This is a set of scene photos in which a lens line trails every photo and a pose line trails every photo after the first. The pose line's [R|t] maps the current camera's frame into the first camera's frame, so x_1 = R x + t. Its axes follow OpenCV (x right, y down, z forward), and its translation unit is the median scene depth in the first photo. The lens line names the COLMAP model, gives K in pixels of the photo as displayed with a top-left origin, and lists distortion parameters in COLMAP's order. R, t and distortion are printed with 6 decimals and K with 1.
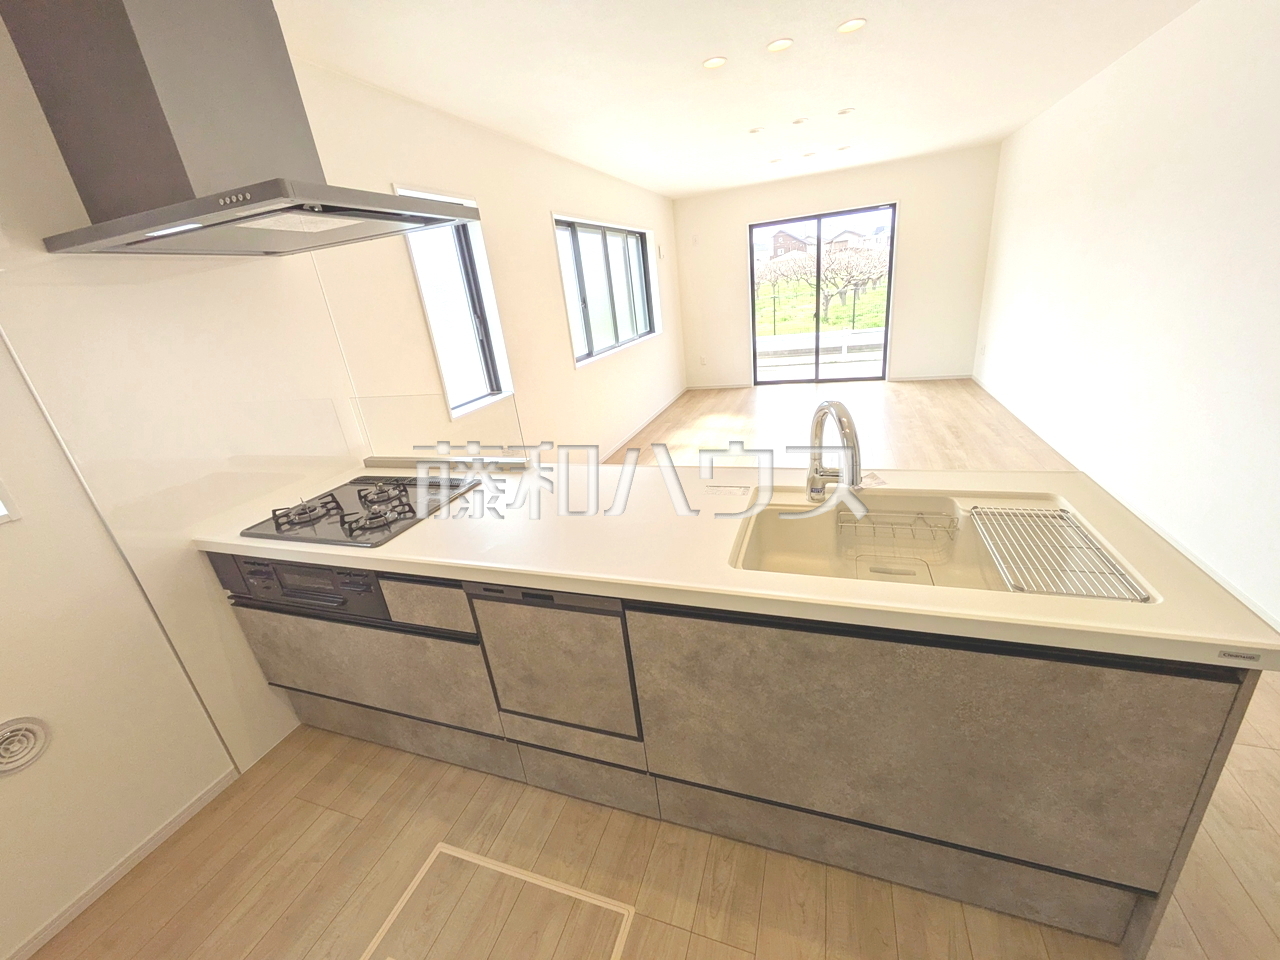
lens RADIAL K [[506.9, 0, 641.9], [0, 506.9, 482.3], [0, 0, 1]] dist [0.002292, 0.000202]
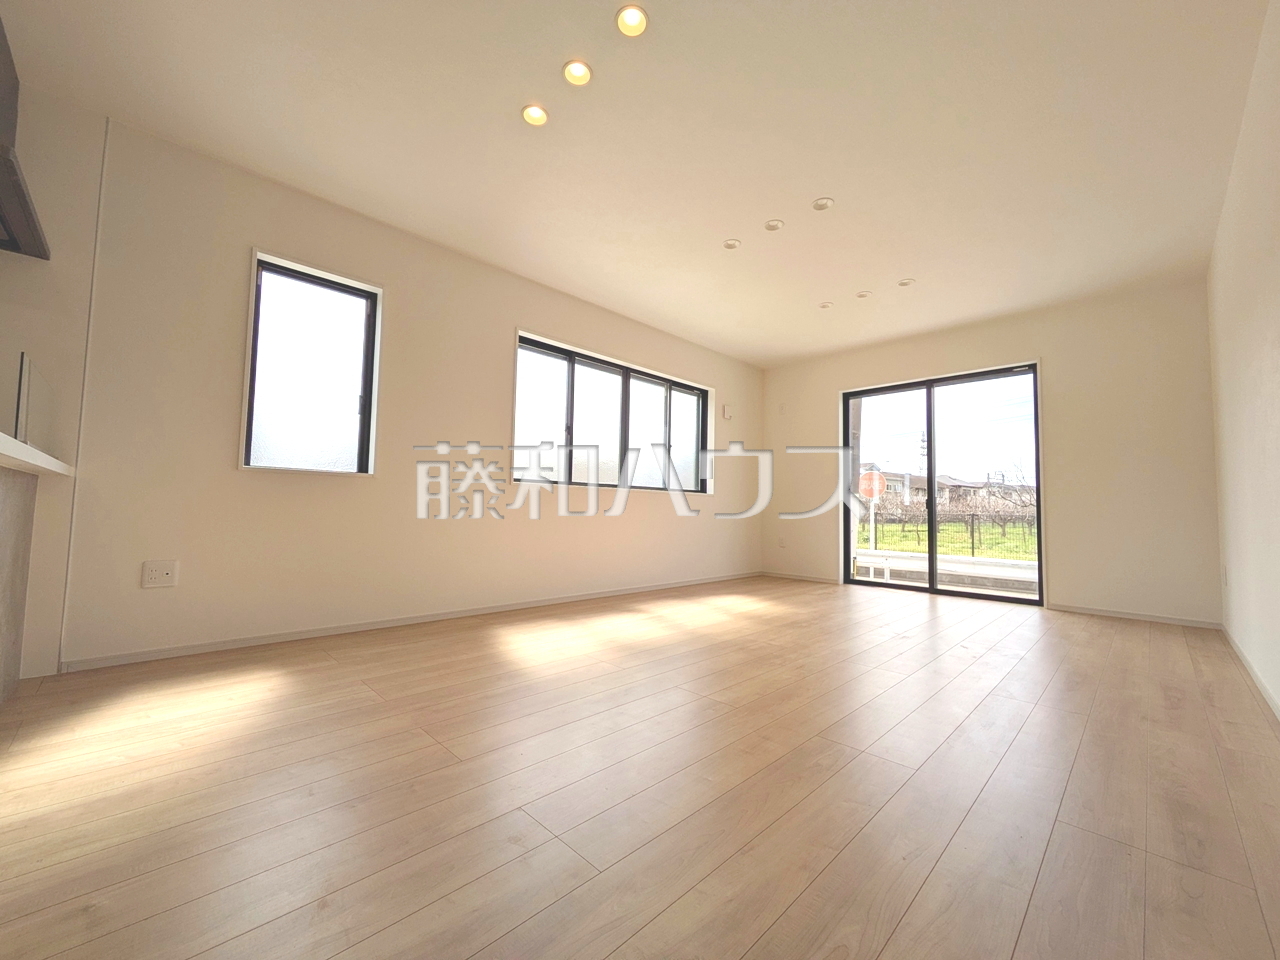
lens RADIAL K [[503.7, 0, 646.5], [0, 503.7, 483.2], [0, 0, 1]] dist [-0.001178, -0.000077]
pose [[0.893921, 0.100210, -0.436880, 1.105841], [-0.264645, 0.904660, -0.333995, 0.007980], [0.361758, 0.414183, 0.835215, 0.852456]]
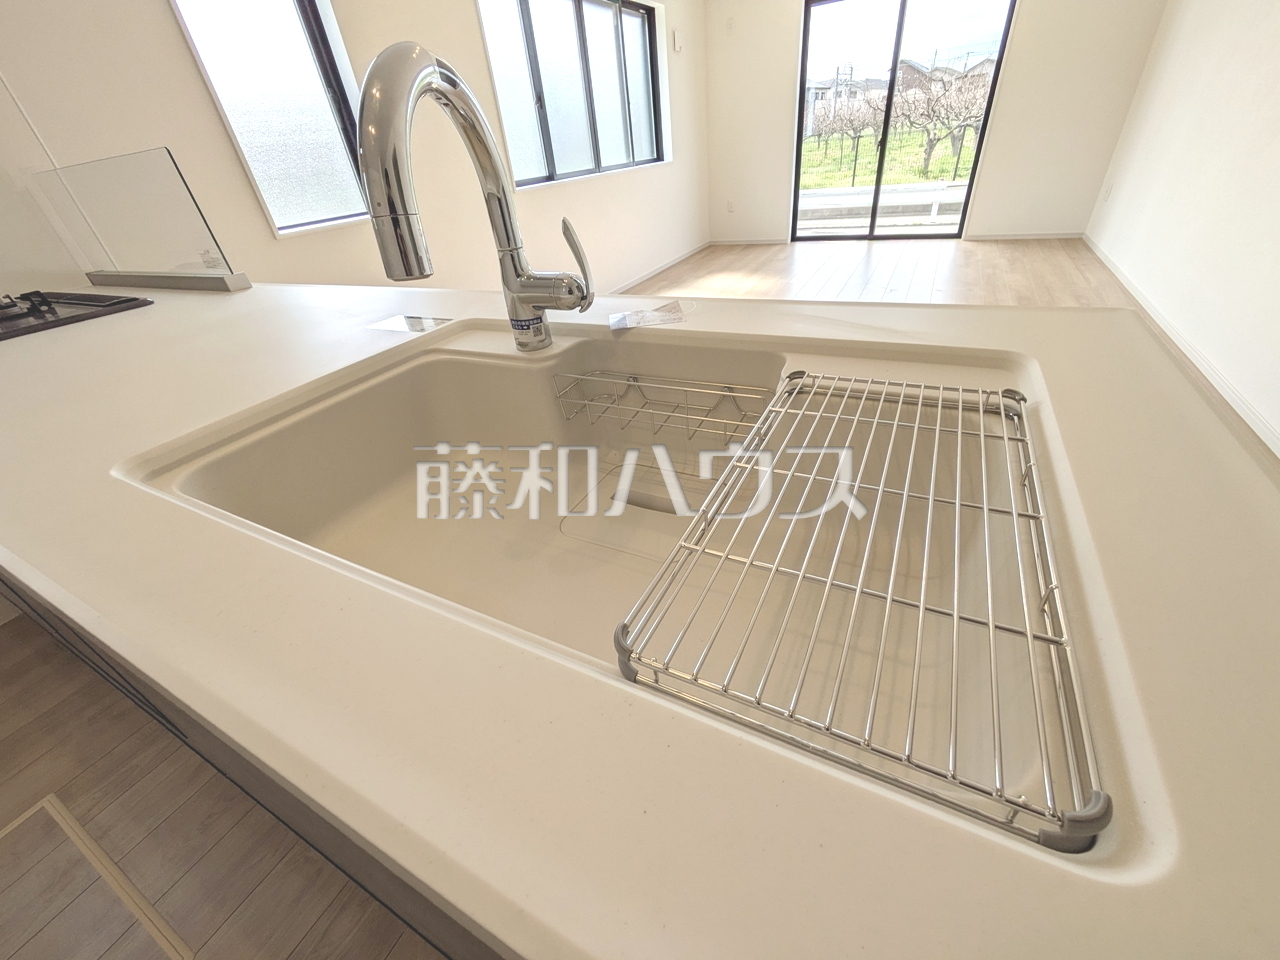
lens RADIAL K [[506.4, 0, 641.0], [0, 506.4, 482.1], [0, 0, 1]] dist [0.000824, -0.000196]
pose [[0.990099, 0.088397, -0.109044, 0.435992], [-0.061201, 0.970932, 0.231400, 0.035371], [0.126329, -0.222435, 0.966728, 0.428516]]
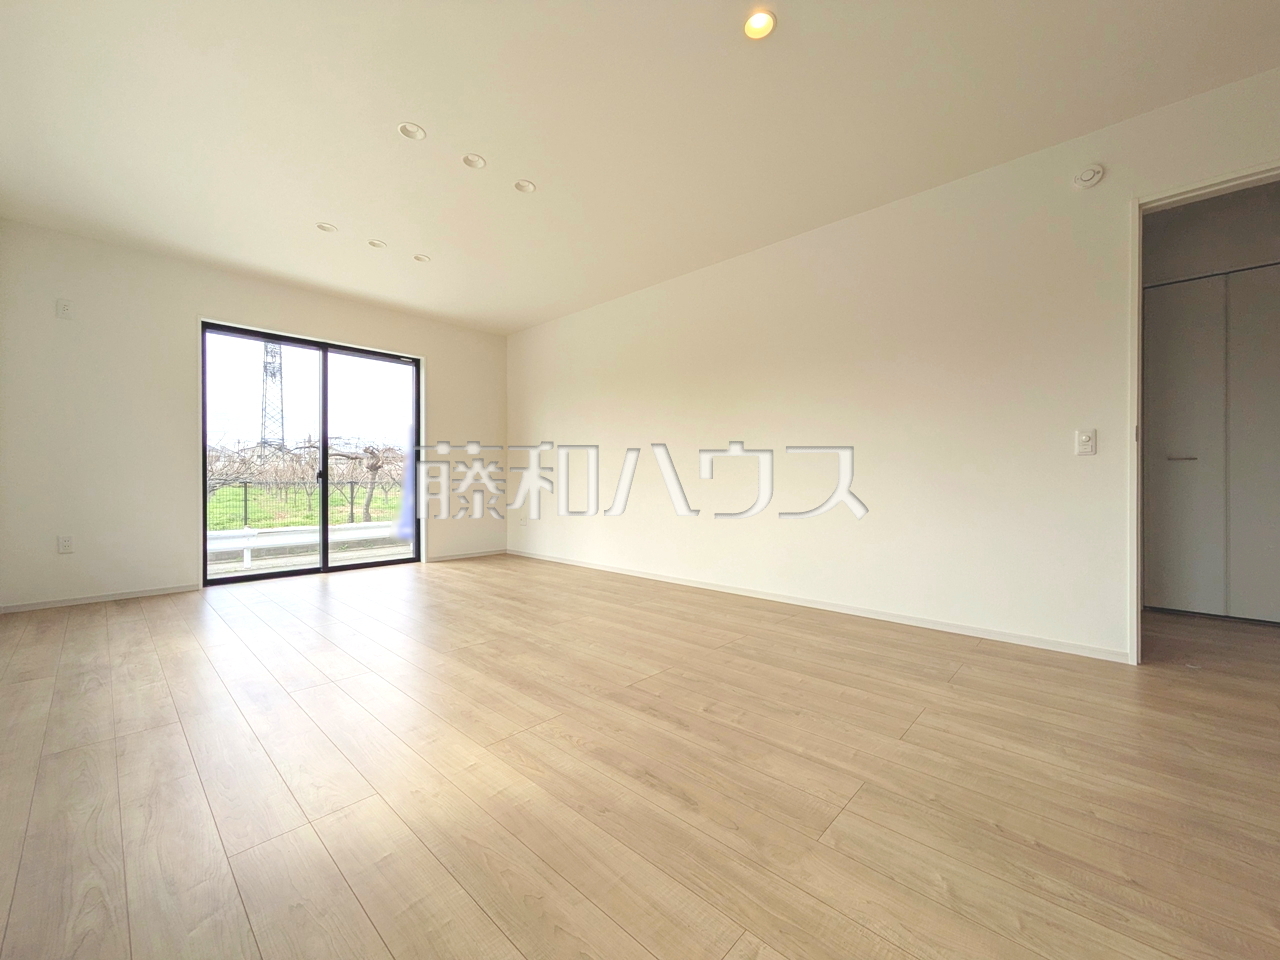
lens RADIAL K [[505.2, 0, 640.0], [0, 505.2, 480.0], [0, 0, 1]] dist [0.004289, 0.000505]
pose [[0.405985, 0.106812, 0.907616, -0.390779], [0.290676, 0.926478, -0.239053, -0.124755], [-0.866420, 0.360875, 0.345088, 1.484323]]
